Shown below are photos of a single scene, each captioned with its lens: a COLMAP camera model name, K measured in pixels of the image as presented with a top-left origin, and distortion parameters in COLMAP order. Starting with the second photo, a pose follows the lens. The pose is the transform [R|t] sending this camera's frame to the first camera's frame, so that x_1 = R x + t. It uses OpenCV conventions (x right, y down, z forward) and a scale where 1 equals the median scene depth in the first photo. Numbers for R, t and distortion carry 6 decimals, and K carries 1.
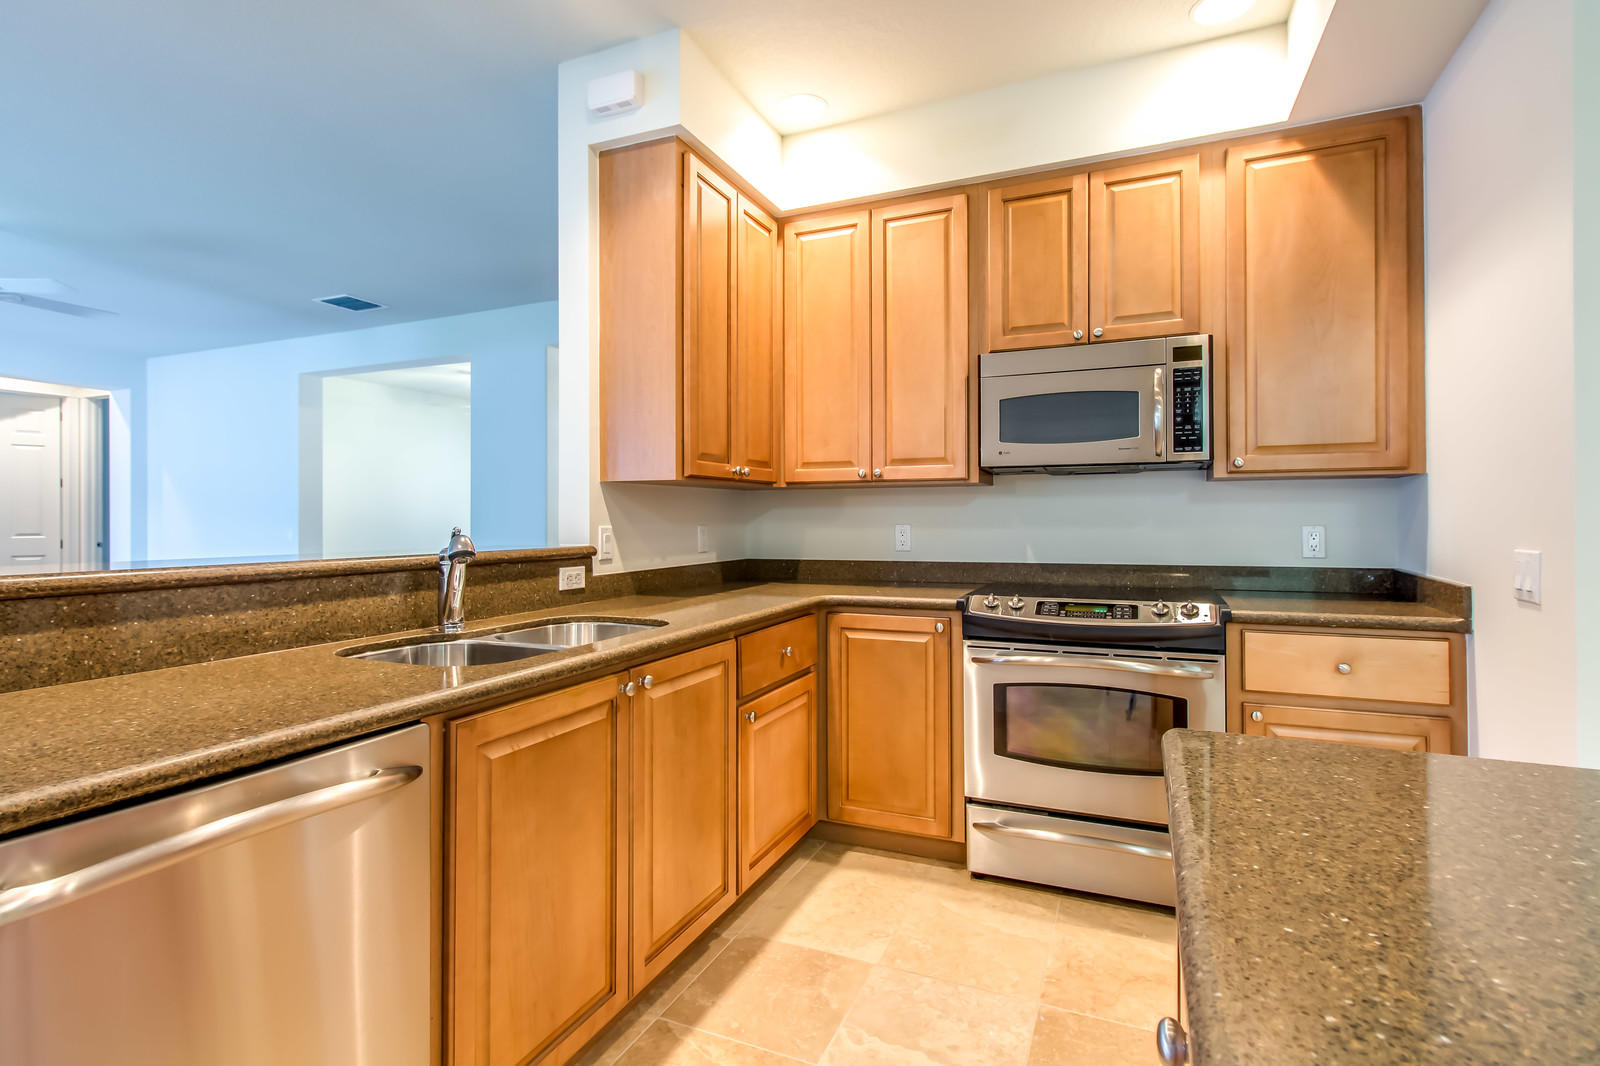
lens RADIAL K [[783.4, 0, 804.5], [0, 783.4, 516.7], [0, 0, 1]] dist [0.000763, 0.000802]
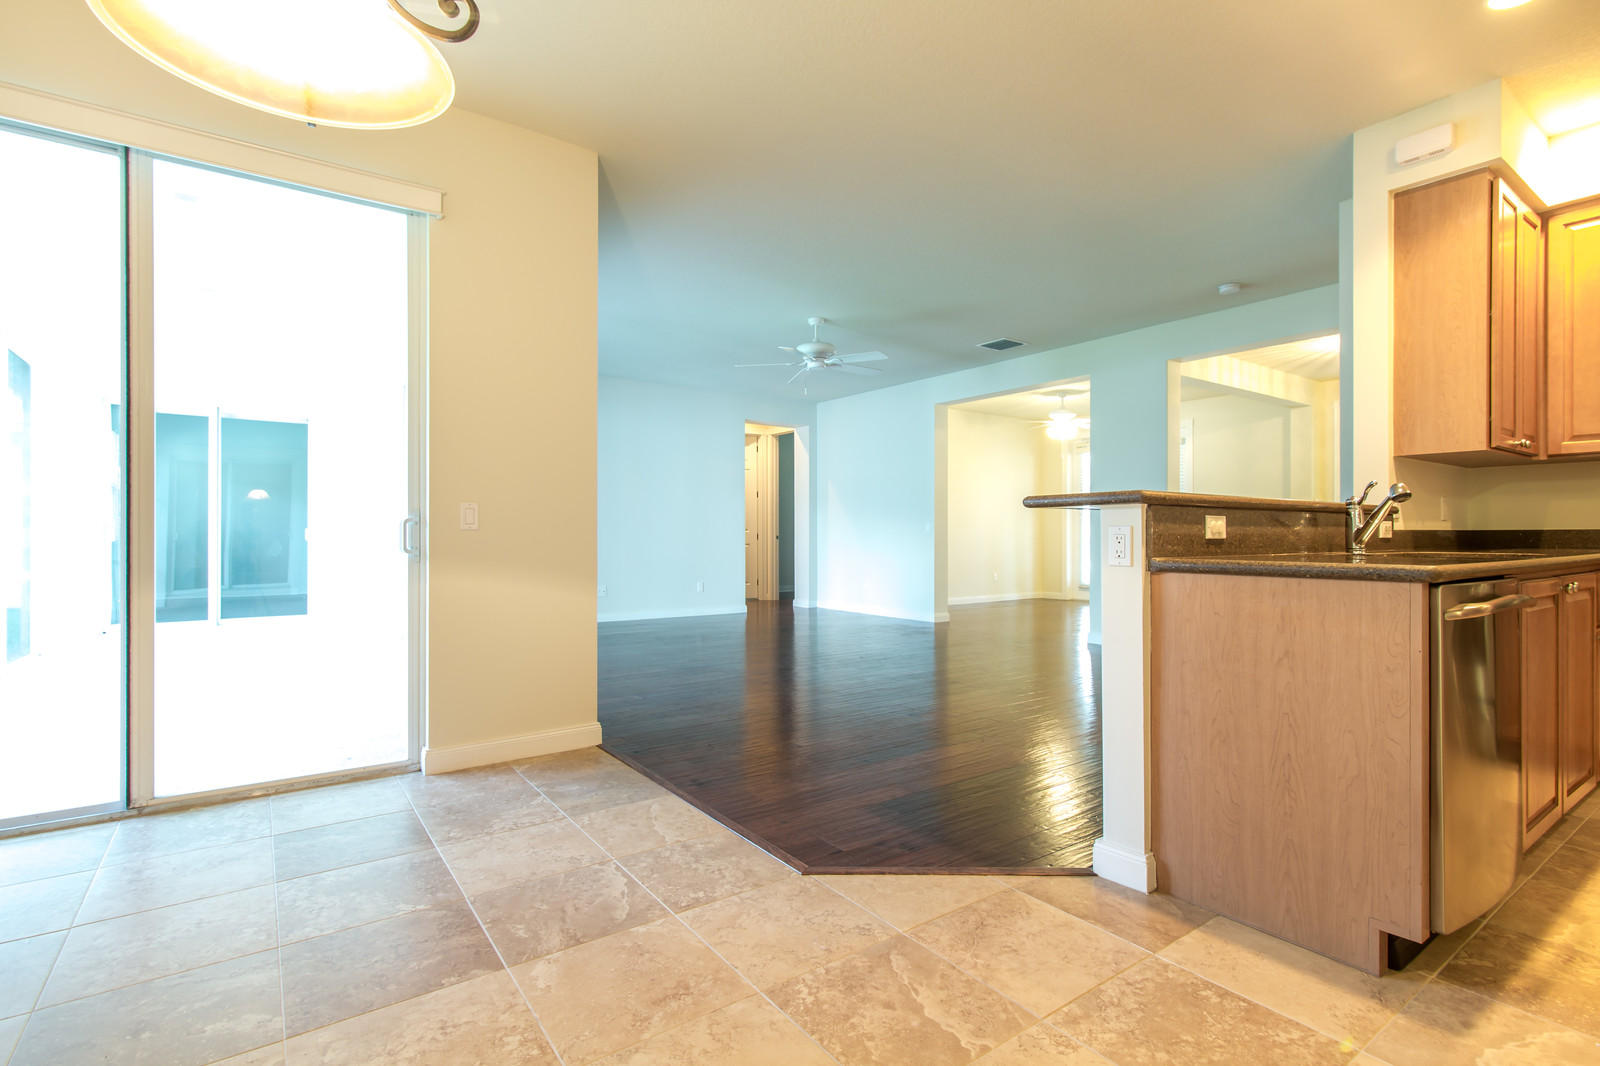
lens RADIAL K [[772.7, 0, 800.0], [0, 772.7, 533.0], [0, 0, 1]] dist [0.003534, 0.001182]
pose [[0.858531, 0.002155, -0.512757, -0.406571], [-0.001652, 0.999998, 0.001437, 0.072227], [0.512759, -0.000387, 0.858533, -0.512737]]
